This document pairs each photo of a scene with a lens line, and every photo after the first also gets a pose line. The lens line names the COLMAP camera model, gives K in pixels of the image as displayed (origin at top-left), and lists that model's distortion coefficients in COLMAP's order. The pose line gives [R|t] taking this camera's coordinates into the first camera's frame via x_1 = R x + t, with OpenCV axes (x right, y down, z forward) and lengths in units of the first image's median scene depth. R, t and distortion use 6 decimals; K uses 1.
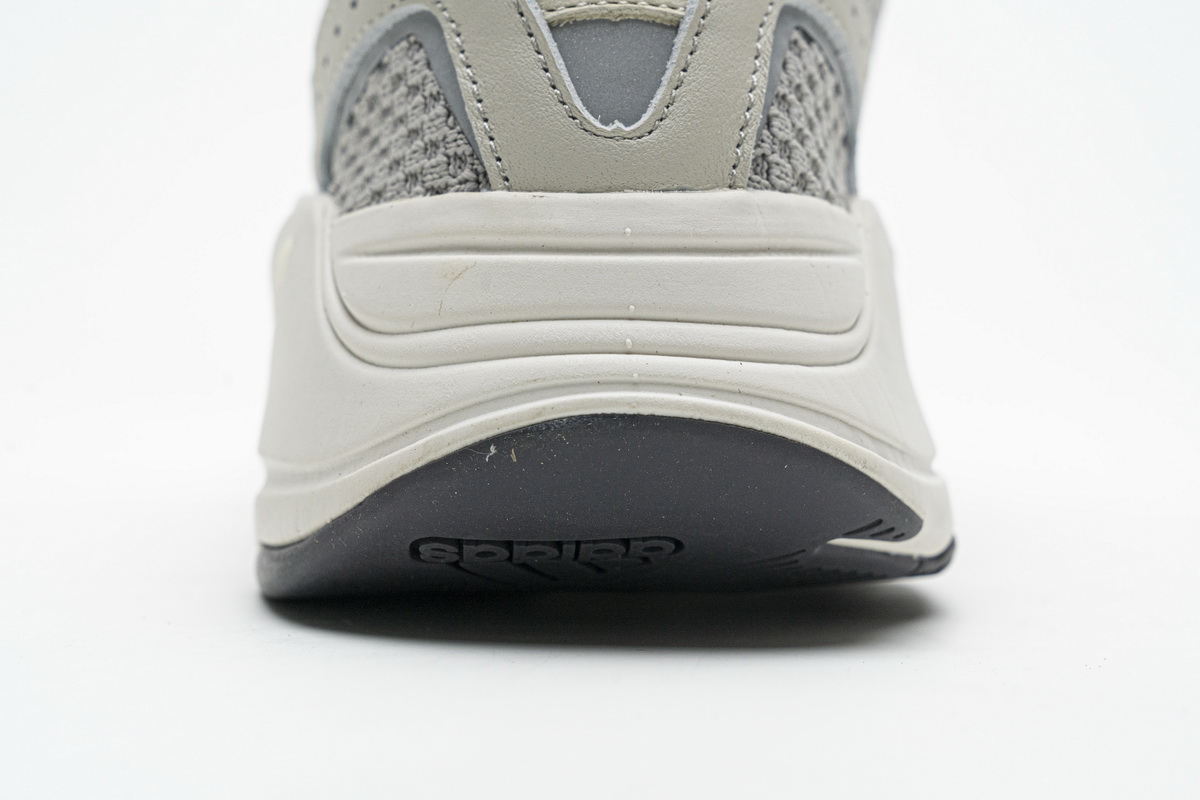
lens RADIAL K [[2340.6, 0, 607.4], [0, 2340.6, 389.0], [0, 0, 1]] dist [0.002106, 0.000000]
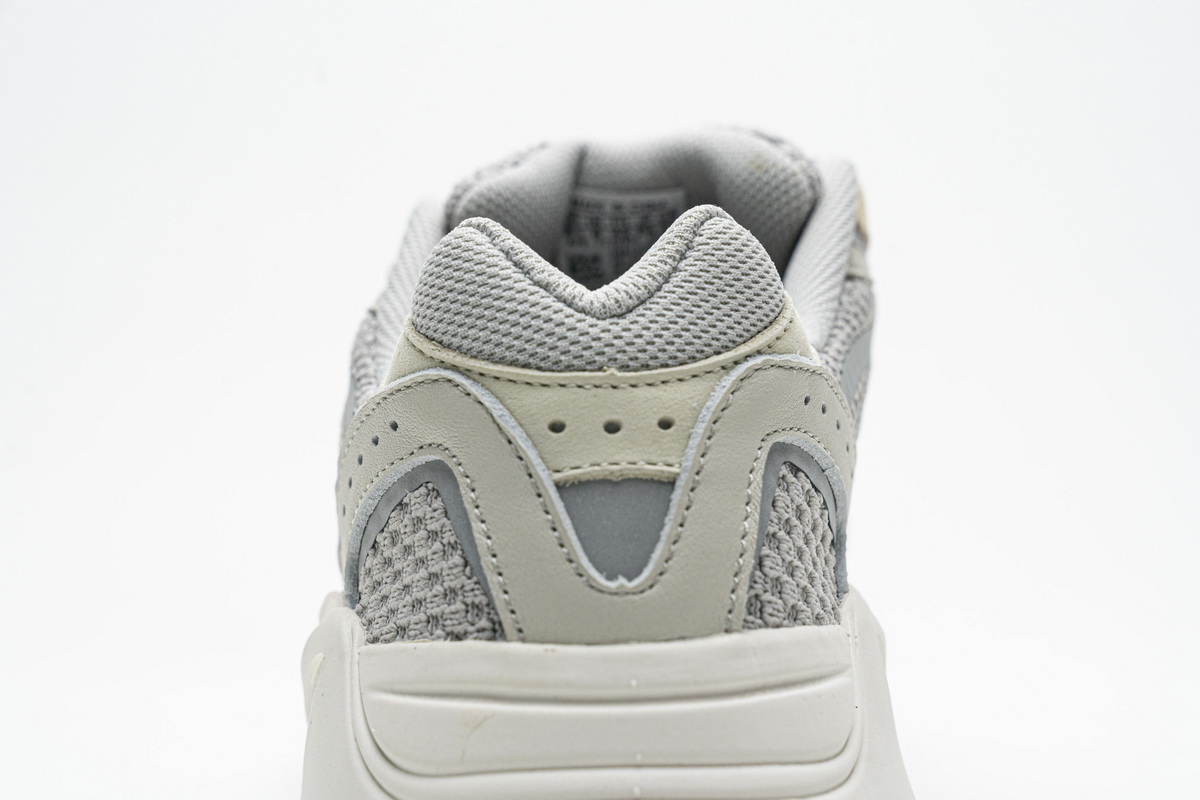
lens RADIAL K [[2340.6, 0, 550.2], [0, 2340.6, 393.9], [0, 0, 1]] dist [0.002106, 0.000000]
pose [[0.999288, -0.025384, -0.027923, 0.003833], [0.024490, 0.999190, -0.031928, -0.161079], [0.028711, 0.031221, 0.999100, -0.089071]]
